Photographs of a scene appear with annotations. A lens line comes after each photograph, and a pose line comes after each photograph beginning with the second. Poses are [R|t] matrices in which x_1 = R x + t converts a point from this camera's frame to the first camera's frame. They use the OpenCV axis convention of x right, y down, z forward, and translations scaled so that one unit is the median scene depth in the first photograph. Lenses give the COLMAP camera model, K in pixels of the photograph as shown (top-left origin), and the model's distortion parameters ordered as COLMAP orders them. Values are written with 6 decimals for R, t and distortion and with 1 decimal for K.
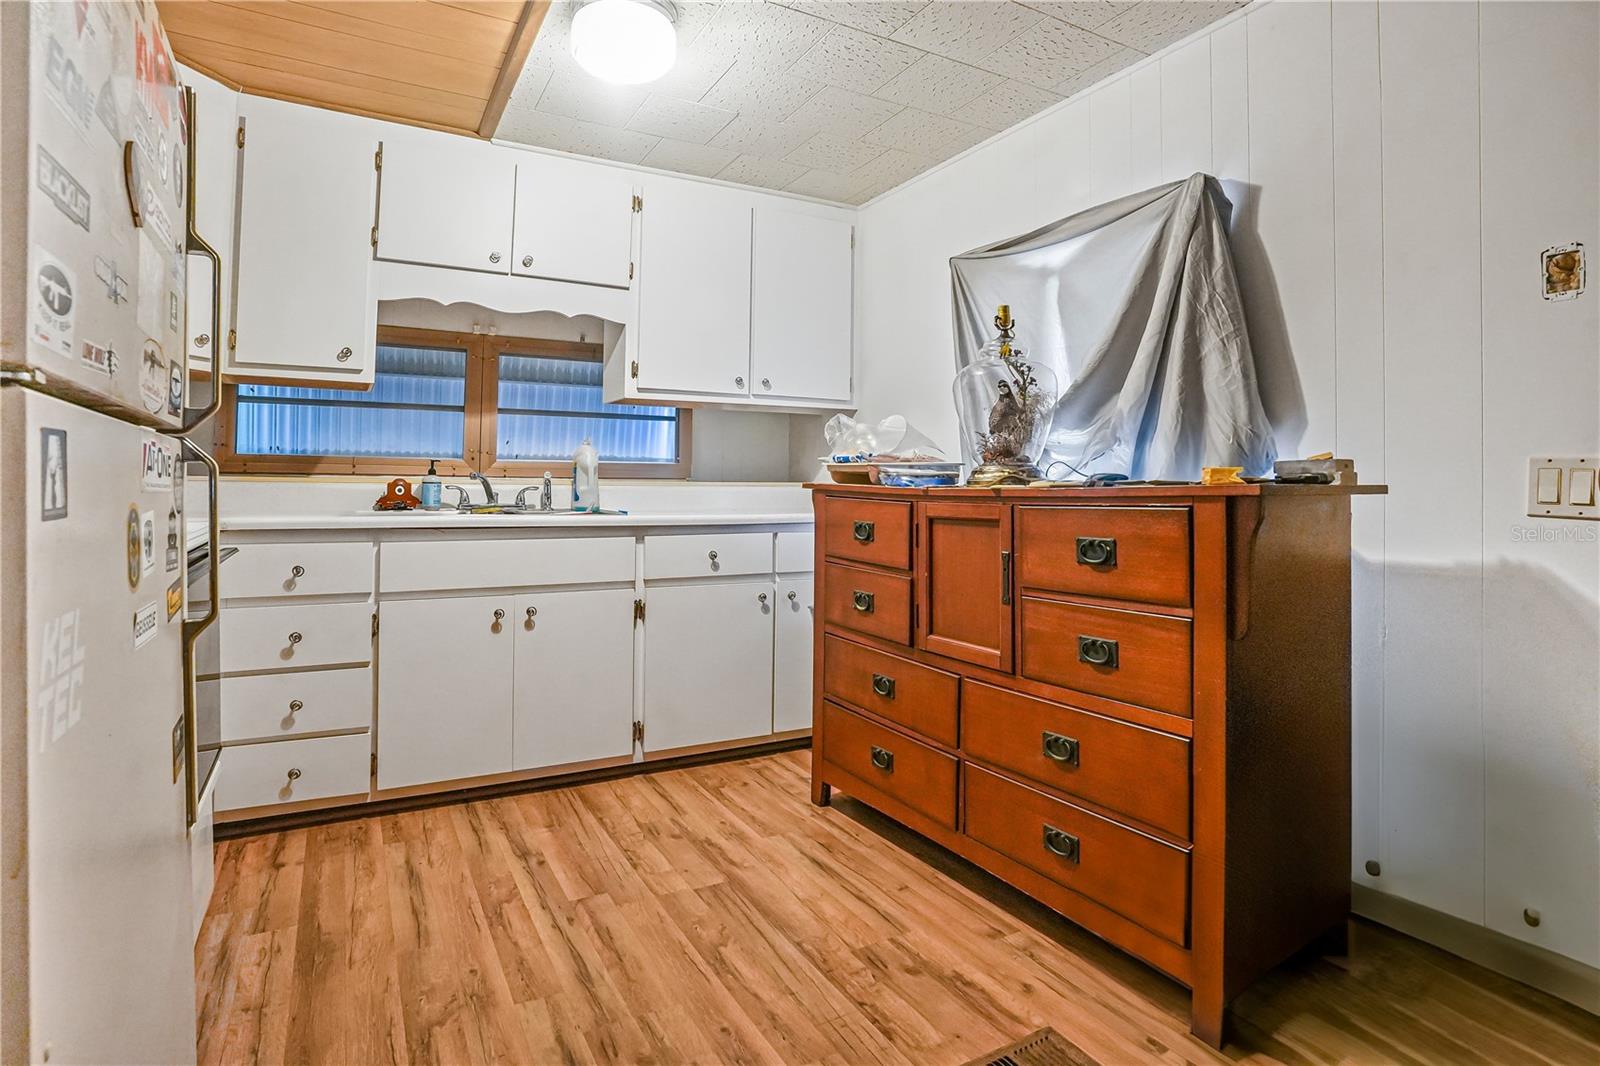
lens RADIAL K [[812.6, 0, 762.9], [0, 812.6, 481.0], [0, 0, 1]] dist [-0.006341, -0.000326]
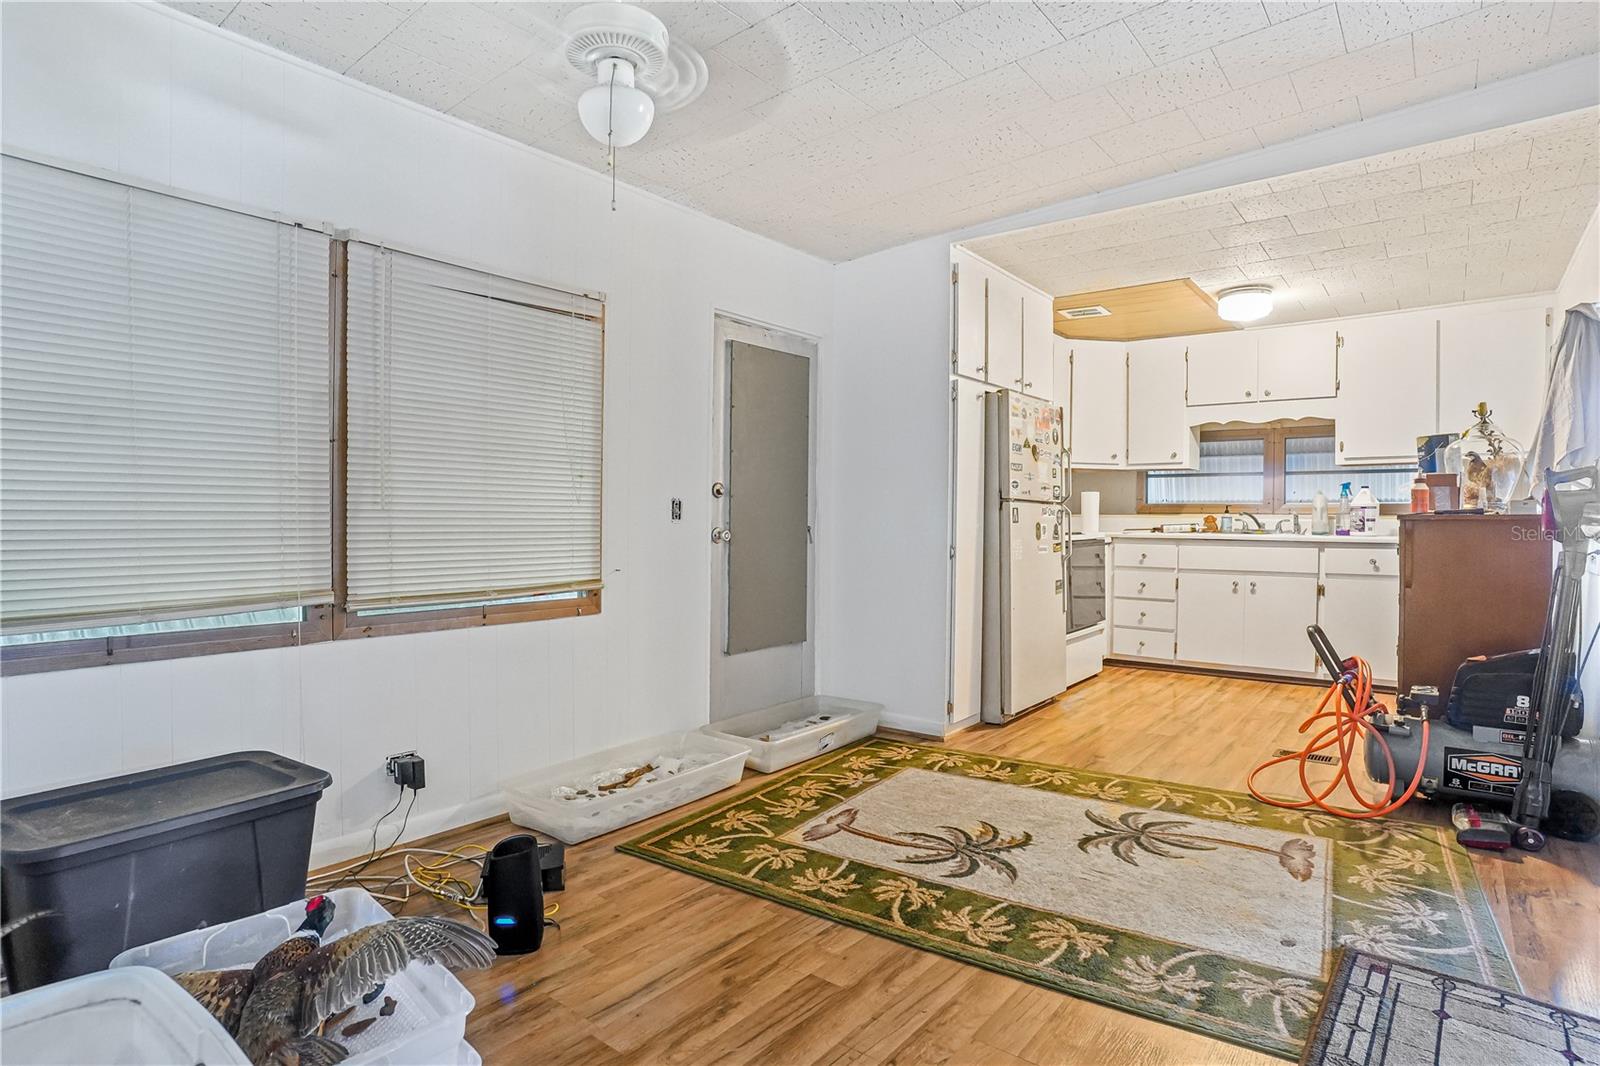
lens RADIAL K [[846.2, 0, 793.7], [0, 846.2, 536.0], [0, 0, 1]] dist [-0.043657, 0.009478]
pose [[0.407844, 0.011854, -0.912975, 1.047782], [0.004066, 0.999882, 0.014799, 0.014459], [0.913043, -0.009748, 0.407748, -0.766045]]
